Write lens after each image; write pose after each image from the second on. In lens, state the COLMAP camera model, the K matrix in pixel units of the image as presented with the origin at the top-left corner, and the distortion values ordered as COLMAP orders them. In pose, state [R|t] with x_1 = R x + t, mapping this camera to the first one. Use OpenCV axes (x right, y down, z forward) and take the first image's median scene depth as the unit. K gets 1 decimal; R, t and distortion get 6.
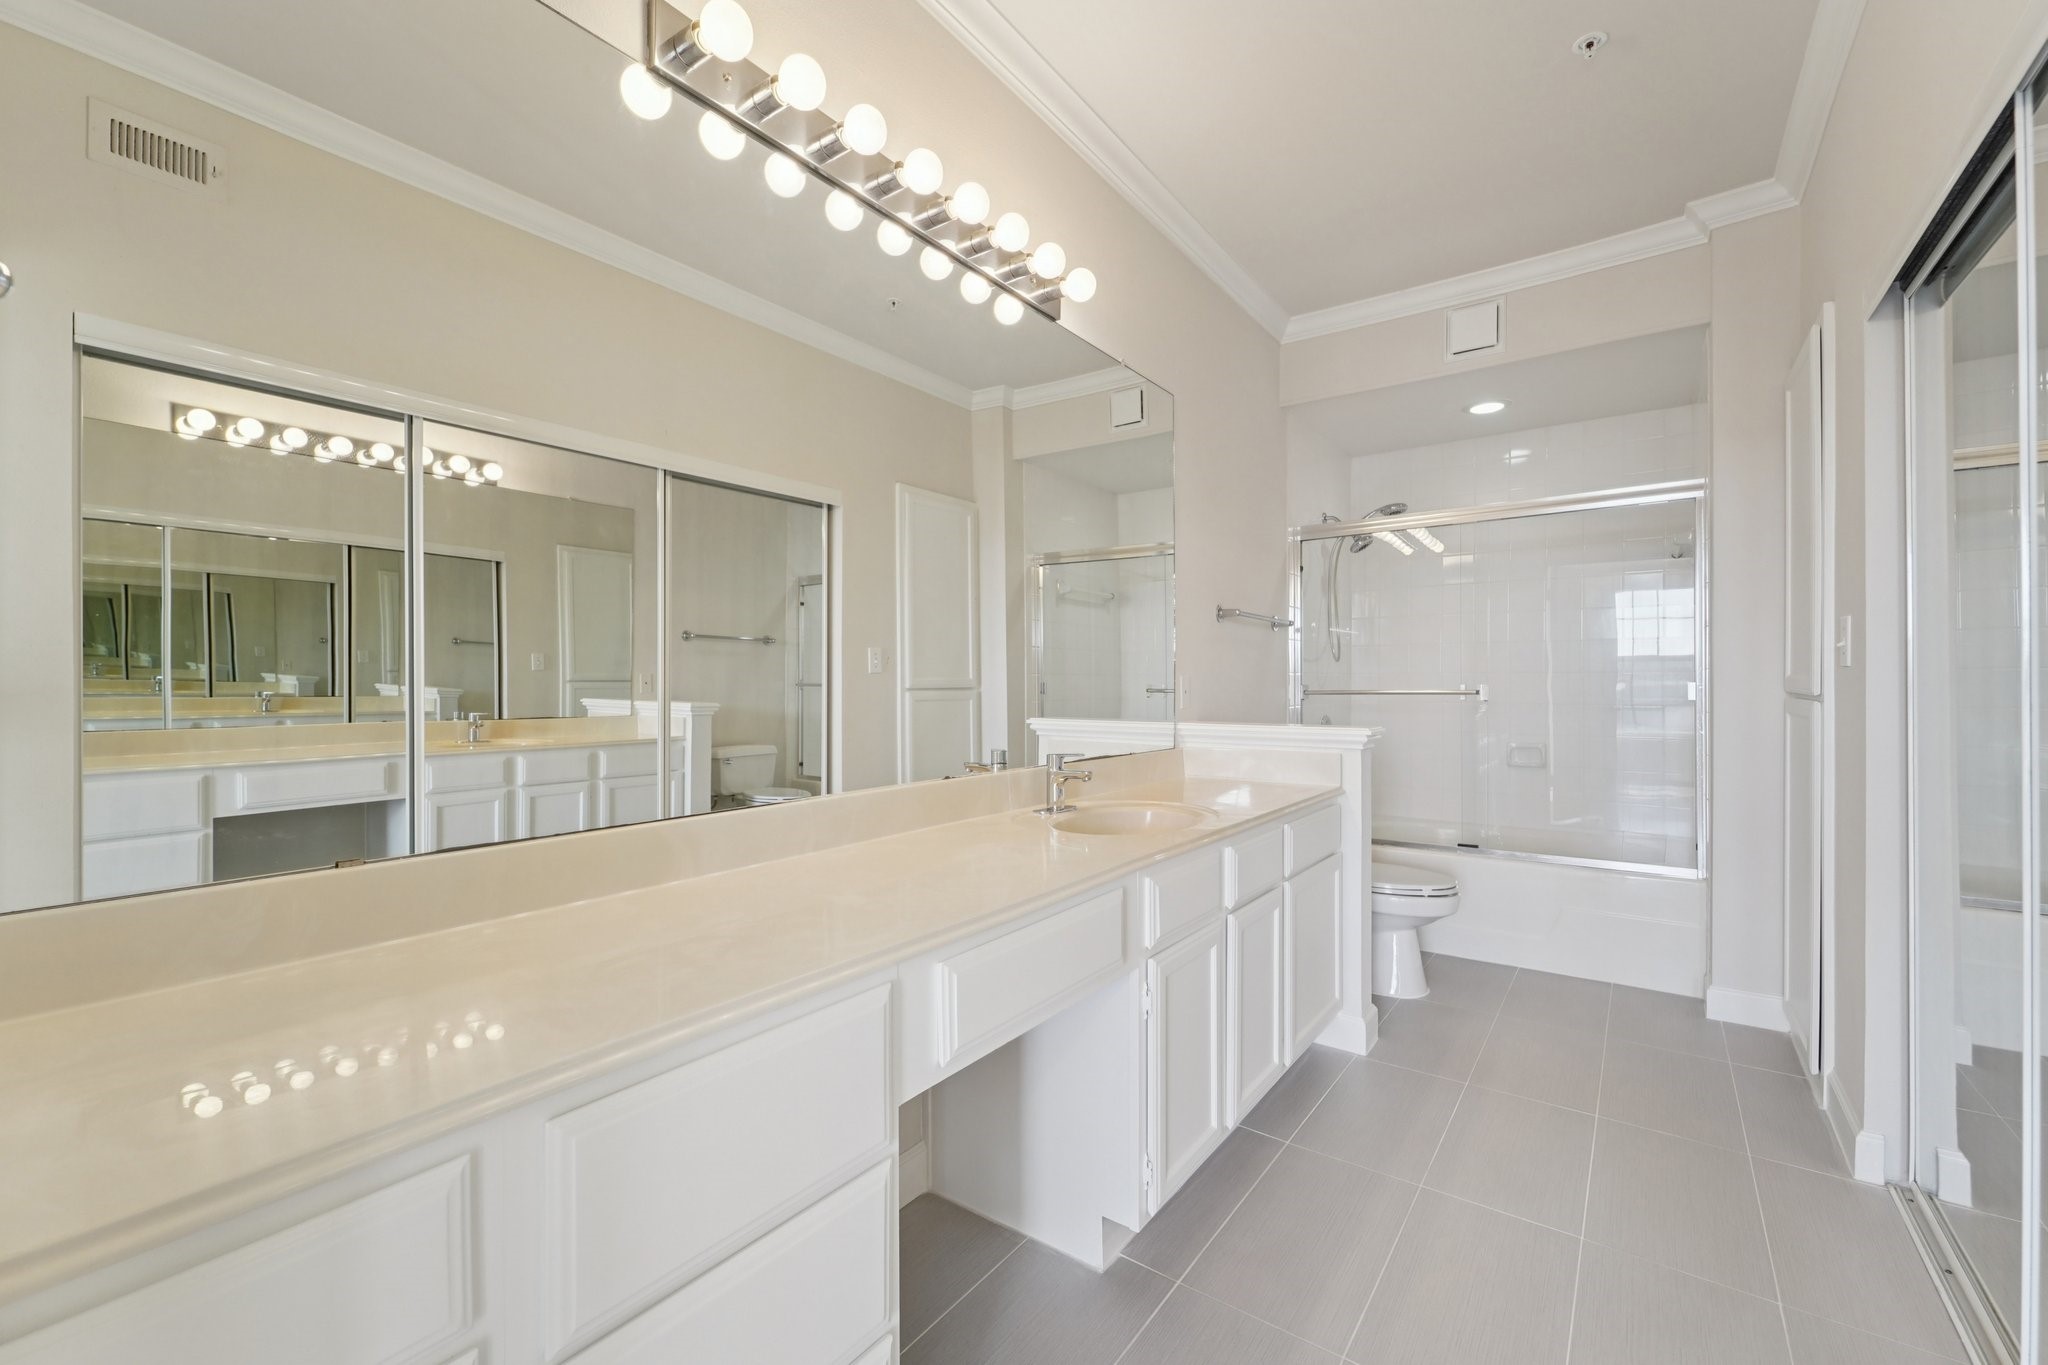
lens RADIAL K [[822.8, 0, 1024.0], [0, 822.8, 682.5], [0, 0, 1]] dist [-0.001068, -0.000127]
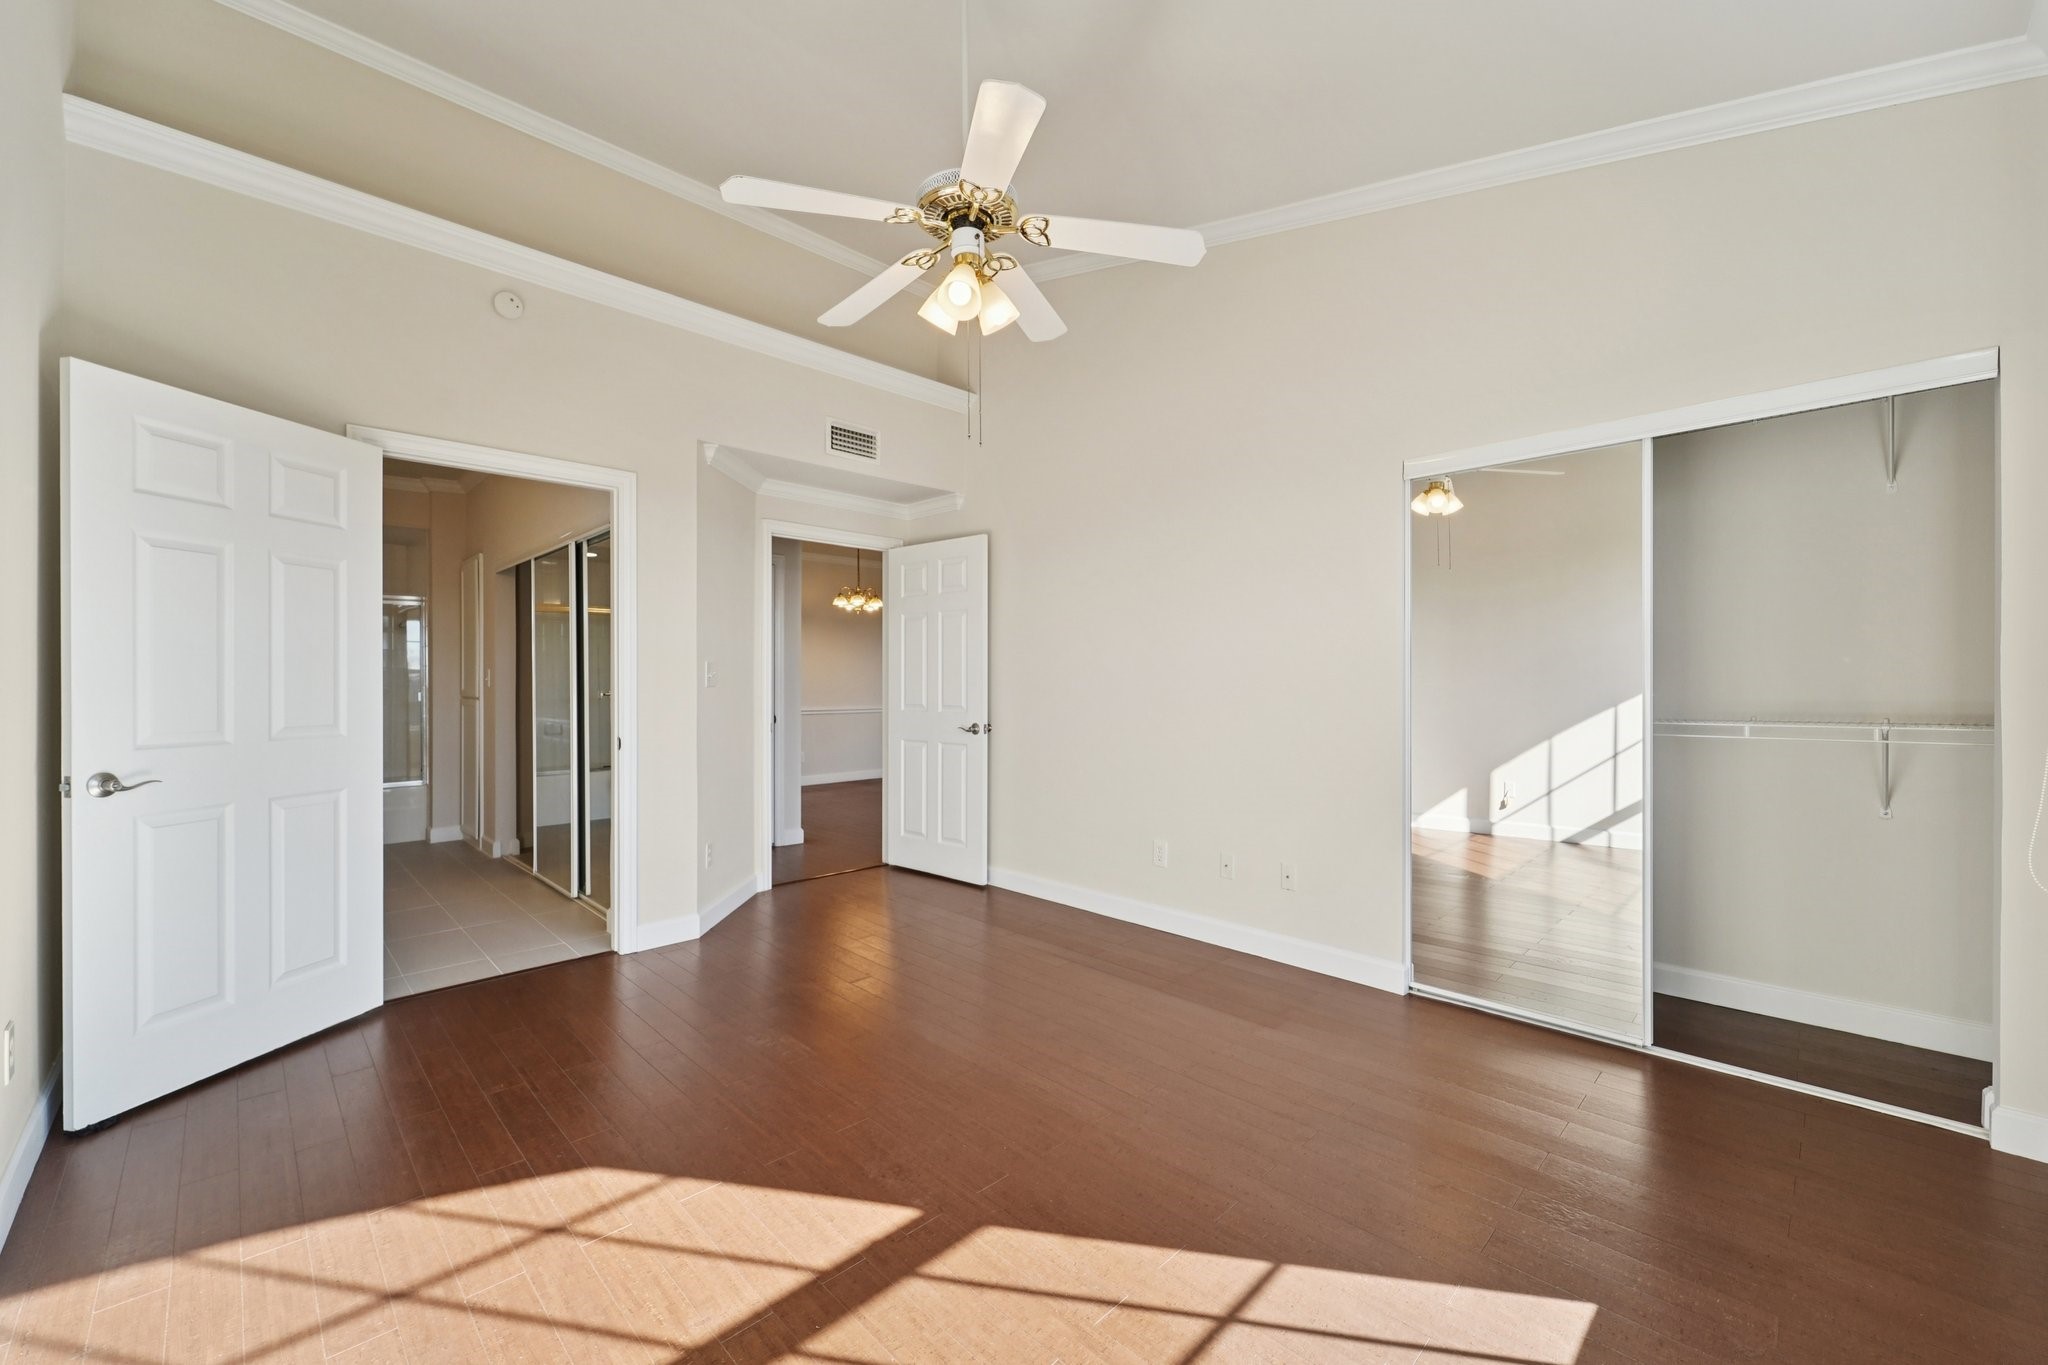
lens RADIAL K [[822.8, 0, 1024.0], [0, 822.8, 682.5], [0, 0, 1]] dist [-0.001068, -0.000127]
pose [[0.171508, 0.000757, 0.985182, -1.127712], [0.005245, 0.999985, -0.001682, -0.016469], [-0.985169, 0.005455, 0.171502, -0.998286]]
